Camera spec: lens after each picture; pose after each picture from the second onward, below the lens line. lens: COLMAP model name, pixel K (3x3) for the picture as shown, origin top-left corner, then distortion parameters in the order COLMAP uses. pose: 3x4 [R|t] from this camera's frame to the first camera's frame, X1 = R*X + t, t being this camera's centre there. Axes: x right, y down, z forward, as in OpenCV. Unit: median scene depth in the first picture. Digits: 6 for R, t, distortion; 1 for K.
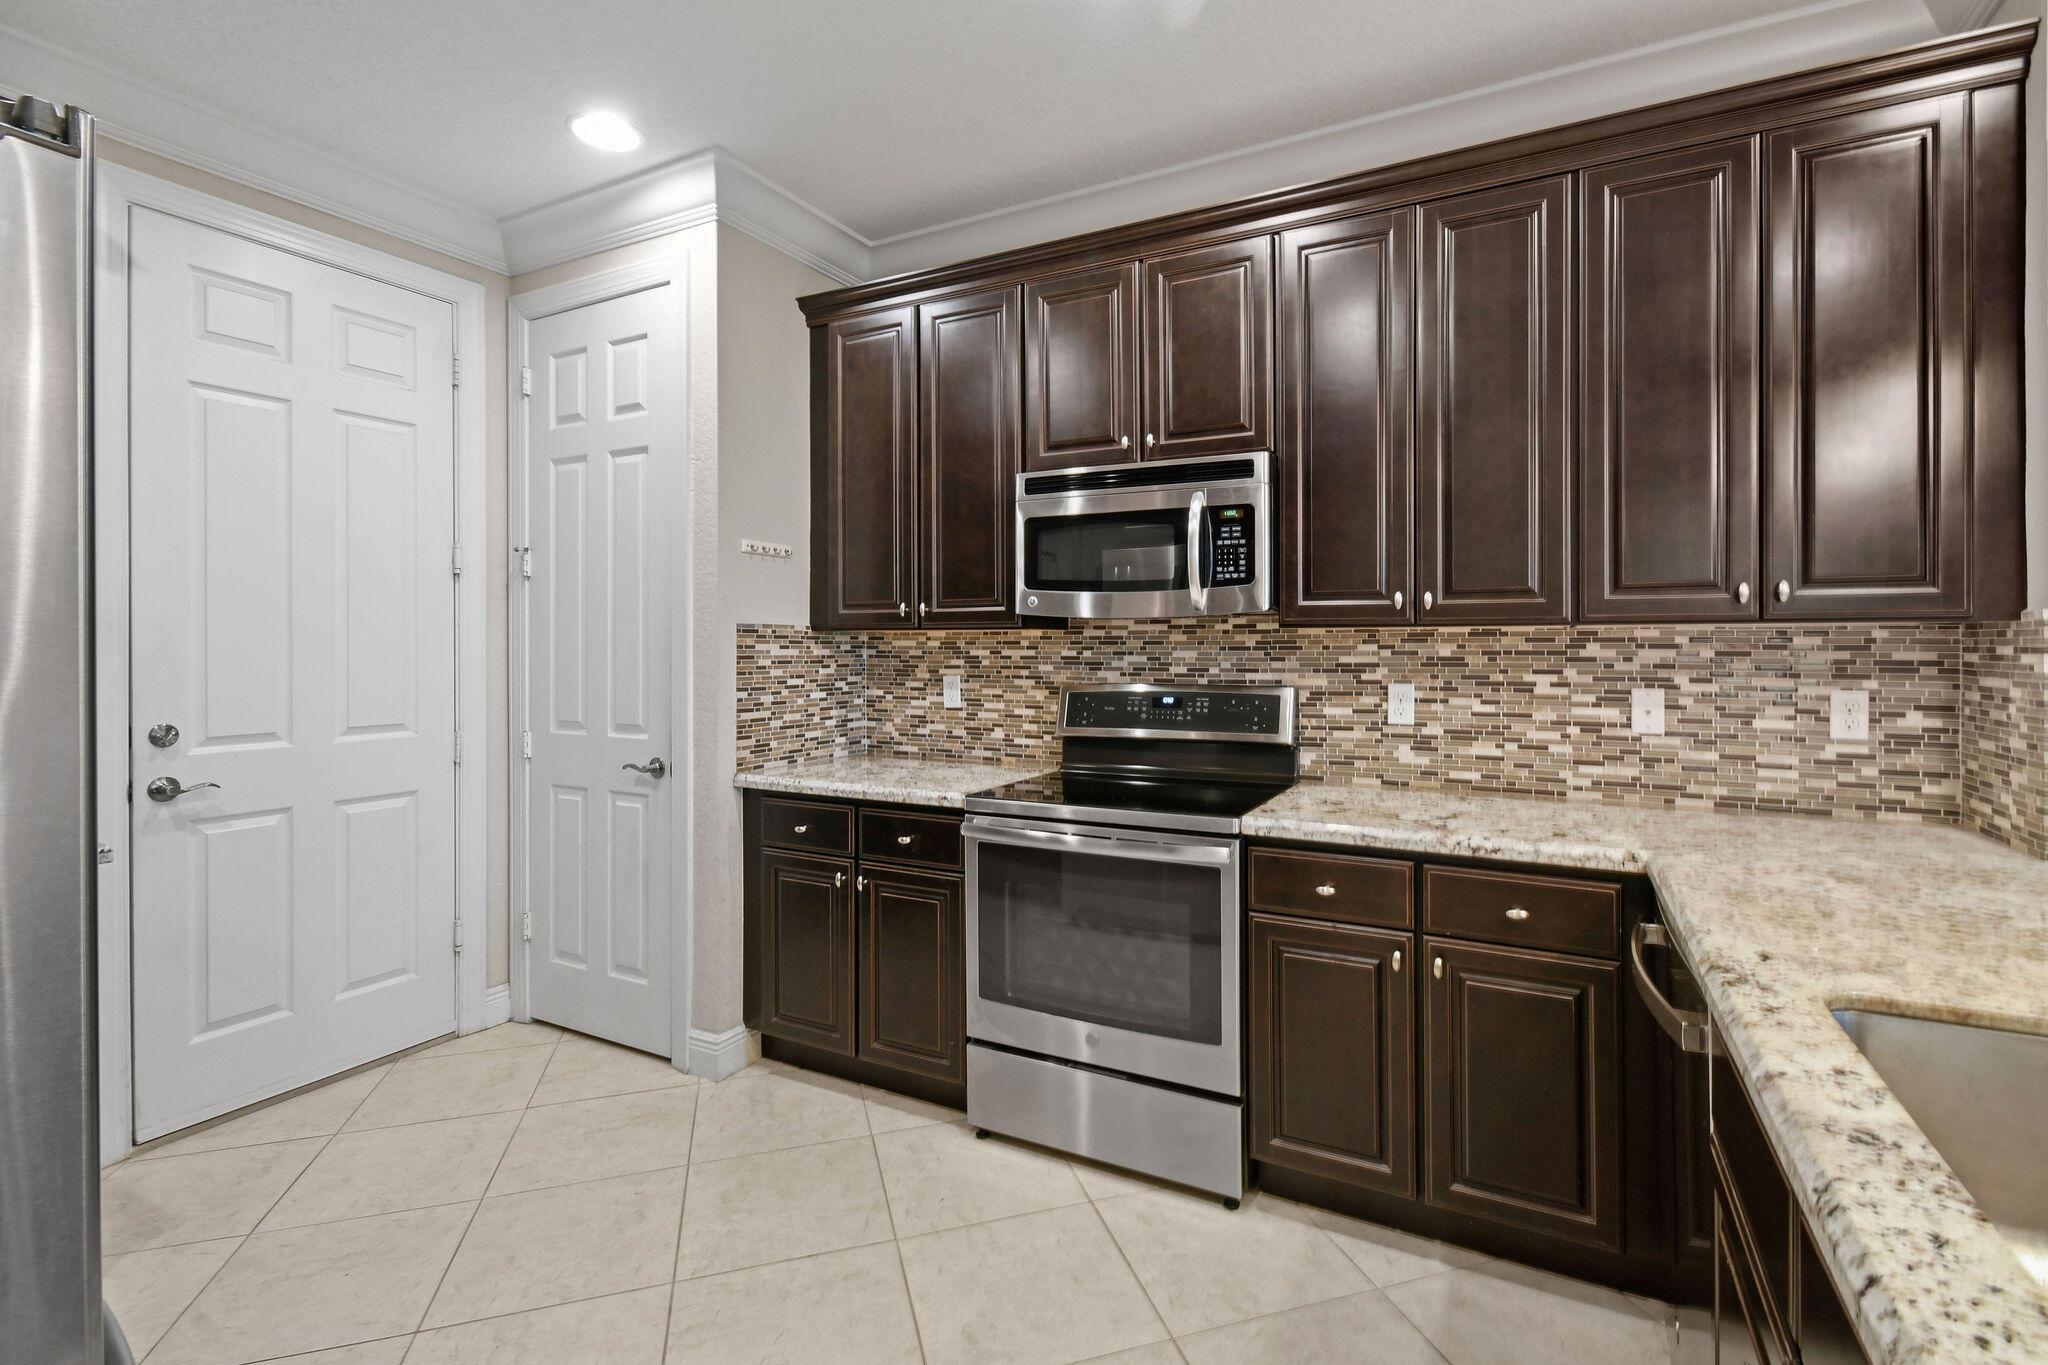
lens RADIAL K [[939.0, 0, 1058.7], [0, 939.0, 643.2], [0, 0, 1]] dist [0.009538, -0.001573]
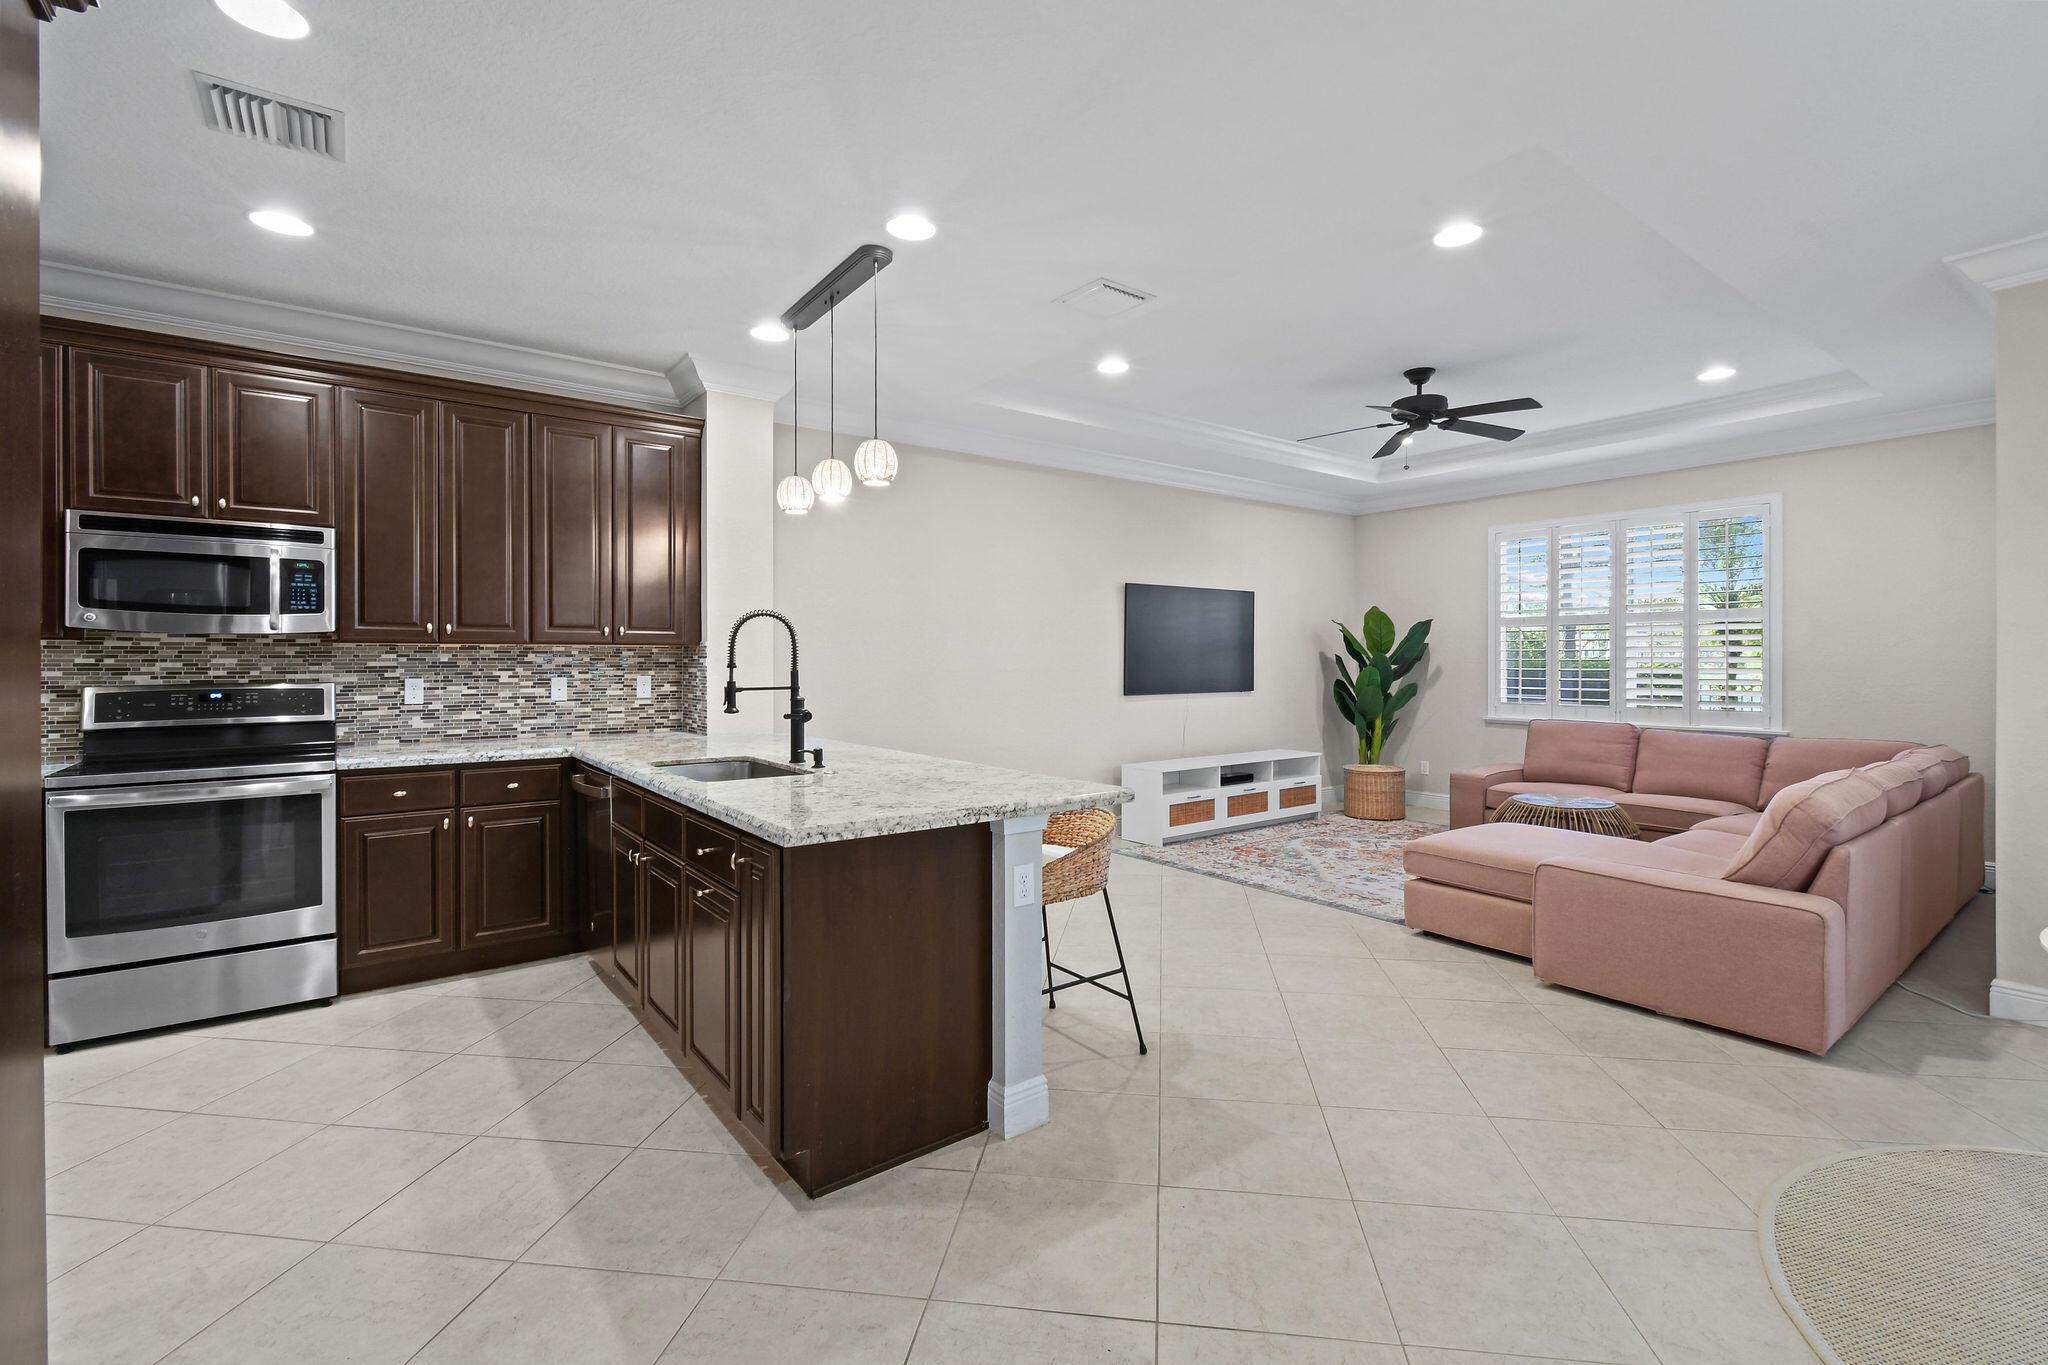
lens RADIAL K [[902.9, 0, 1038.7], [0, 902.9, 662.7], [0, 0, 1]] dist [0.000207, -0.000791]
pose [[0.426465, -0.002015, 0.904502, -0.569771], [-0.000638, 0.999997, 0.002529, 0.011183], [-0.904504, -0.001656, 0.426462, -0.617707]]
